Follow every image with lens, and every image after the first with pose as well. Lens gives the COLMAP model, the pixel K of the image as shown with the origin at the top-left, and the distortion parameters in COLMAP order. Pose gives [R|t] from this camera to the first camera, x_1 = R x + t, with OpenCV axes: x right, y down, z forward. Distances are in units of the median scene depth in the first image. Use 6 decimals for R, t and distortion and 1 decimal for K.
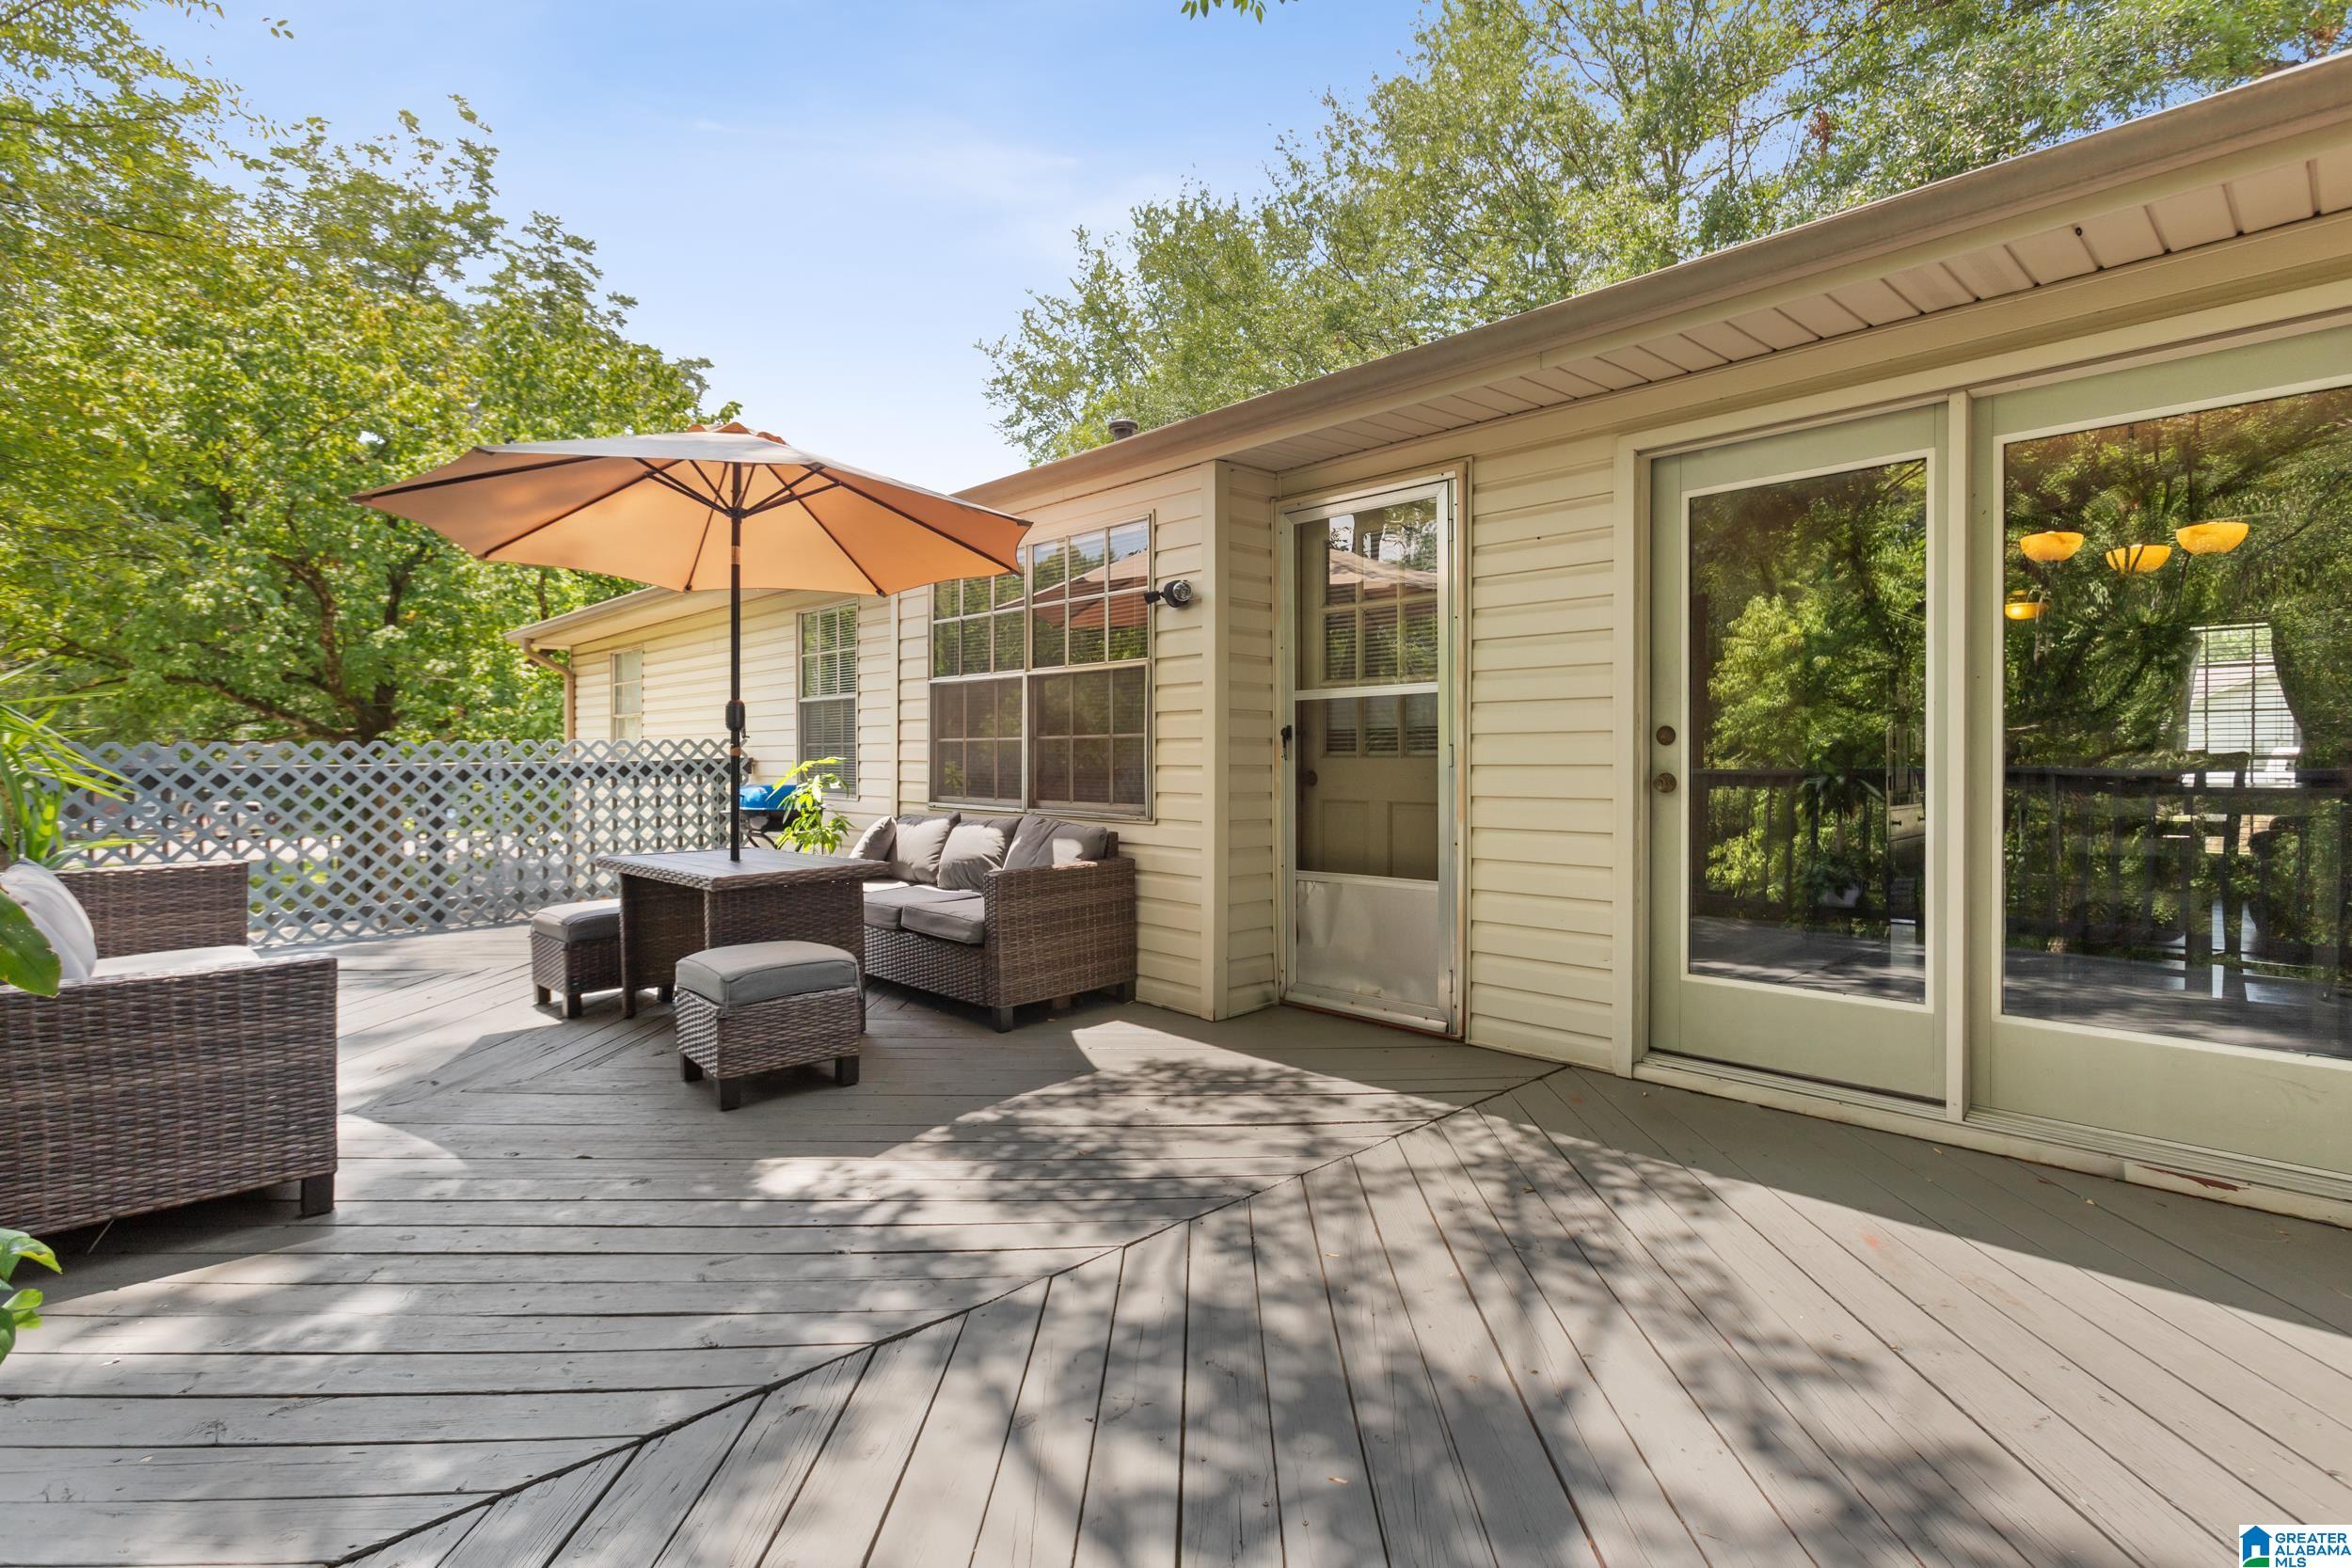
lens RADIAL K [[1128.7, 0, 1214.3], [0, 1128.7, 804.8], [0, 0, 1]] dist [-0.012172, 0.012922]
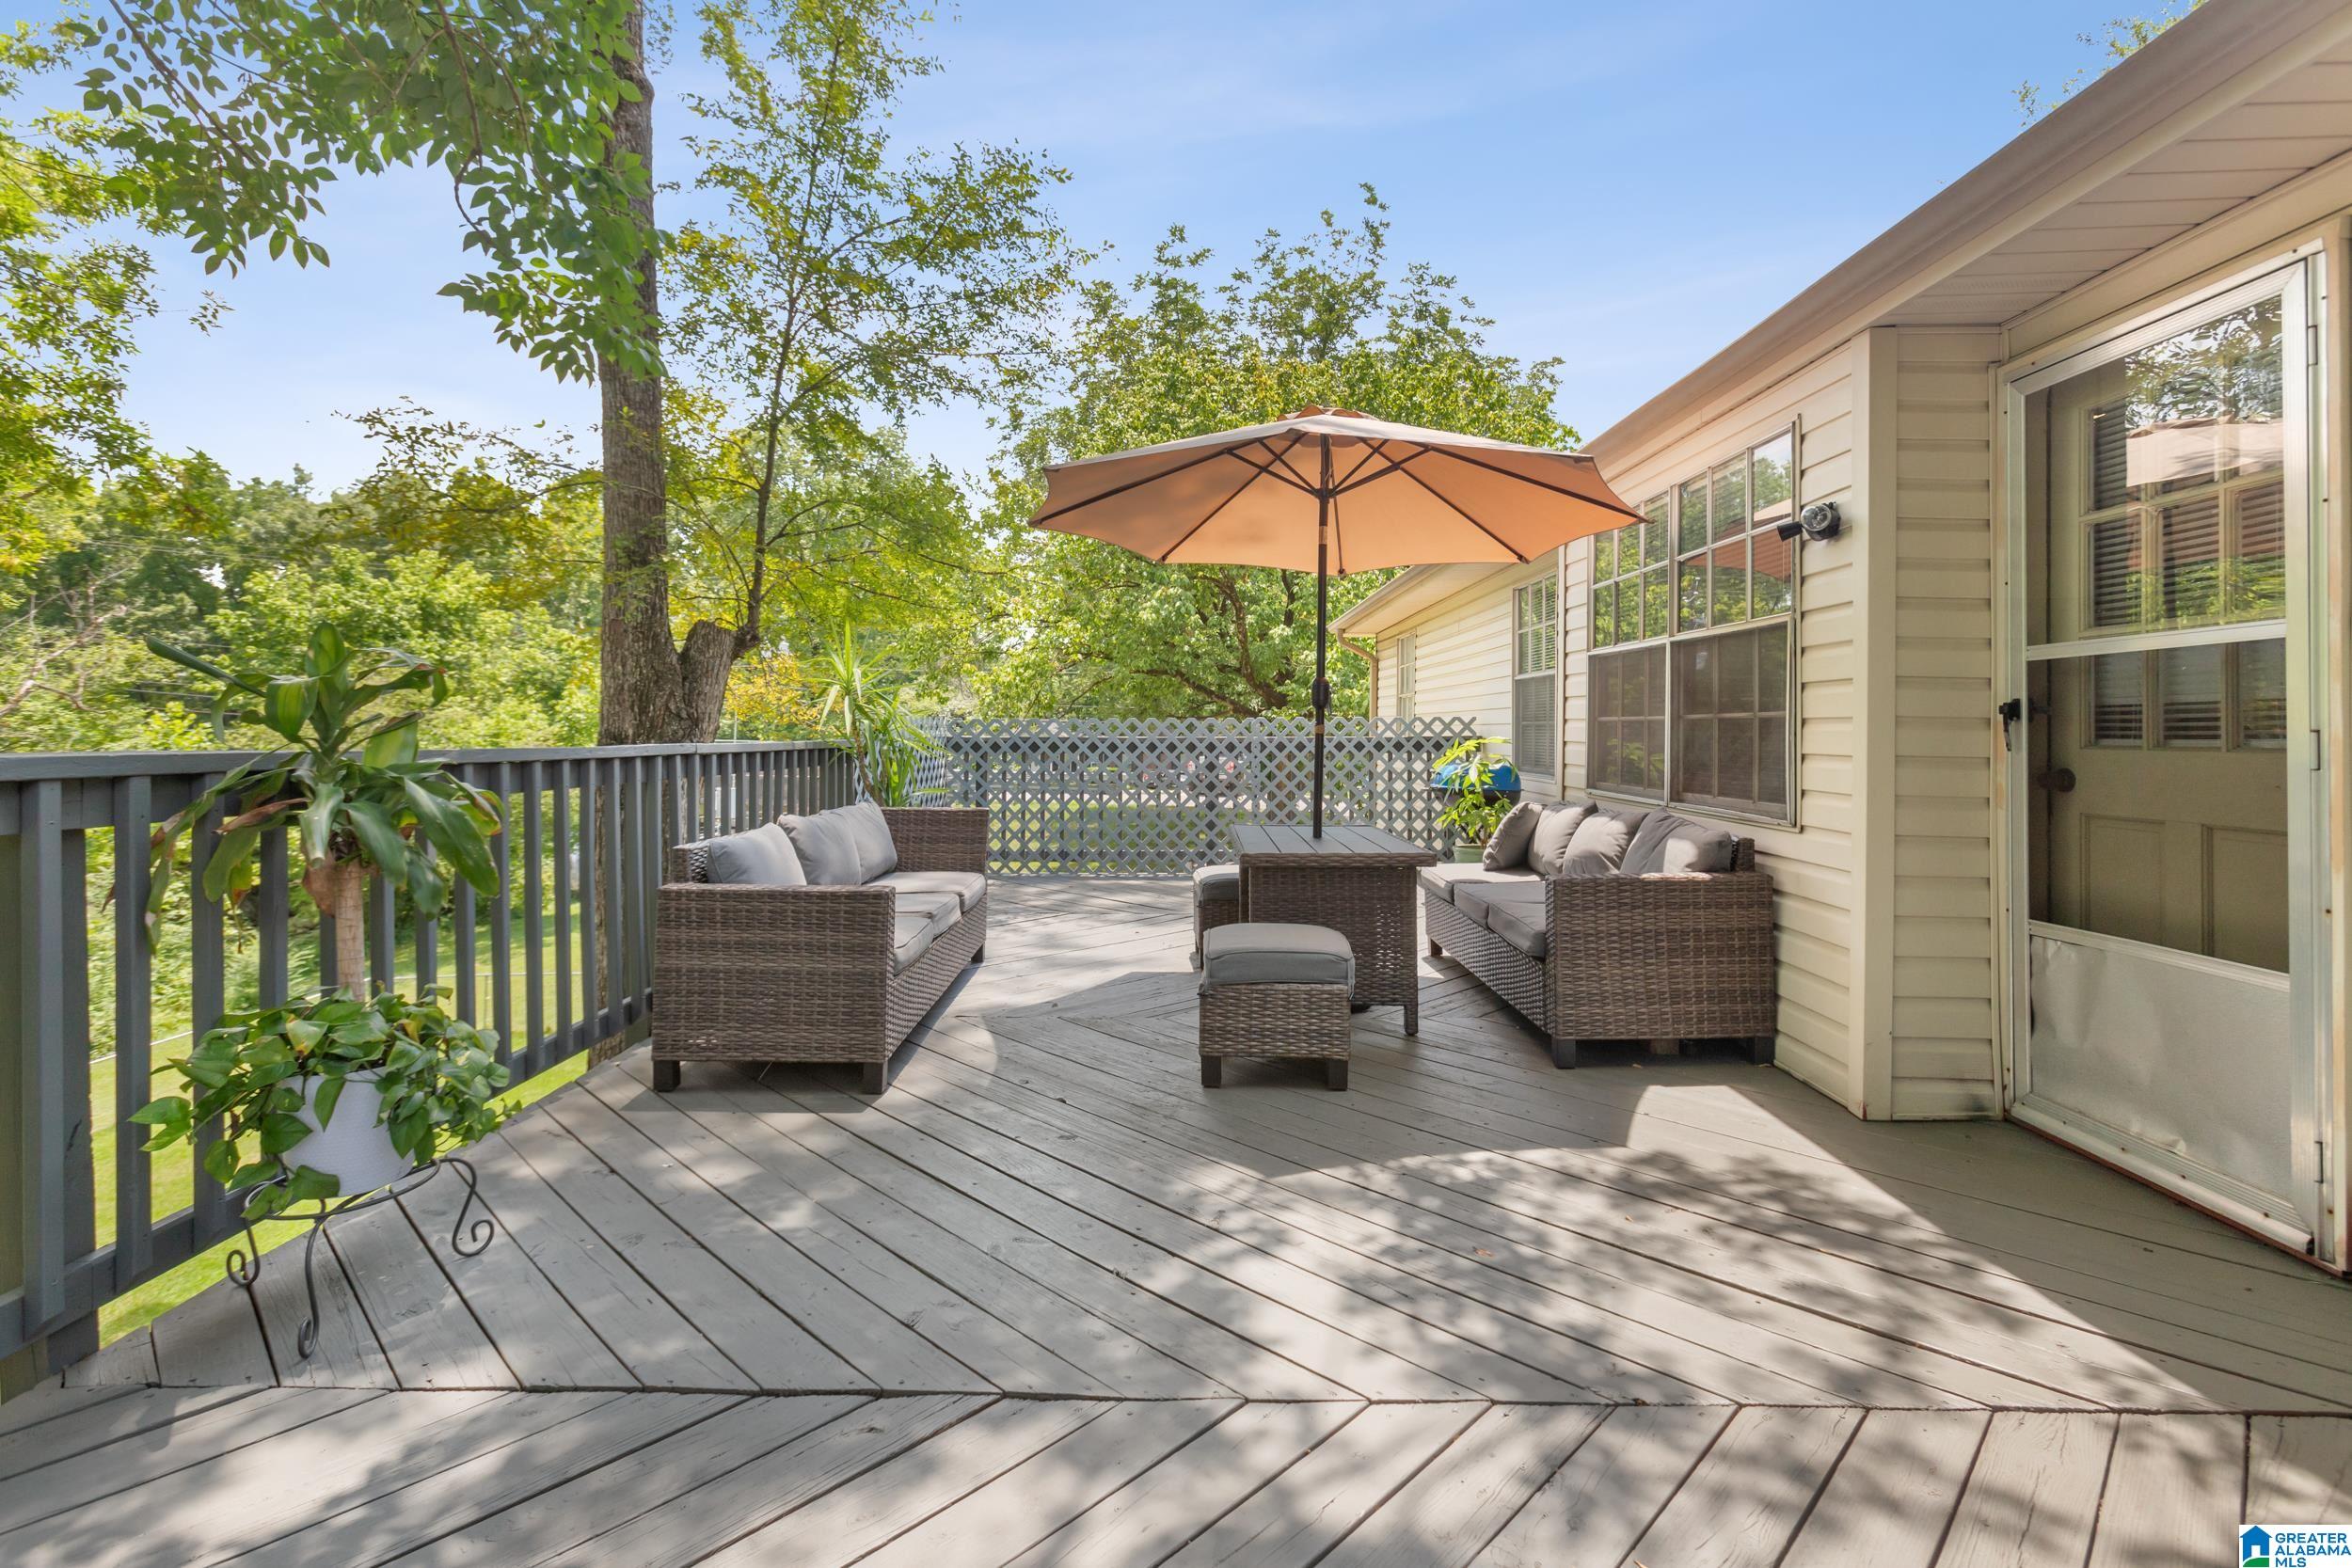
lens RADIAL K [[1112.4, 0, 1179.3], [0, 1112.4, 732.4], [0, 0, 1]] dist [0.017888, 0.000882]
pose [[0.725722, 0.012286, -0.687878, 0.159087], [-0.043093, 0.998689, -0.027627, -0.010772], [0.686637, 0.049693, 0.725300, 0.180190]]
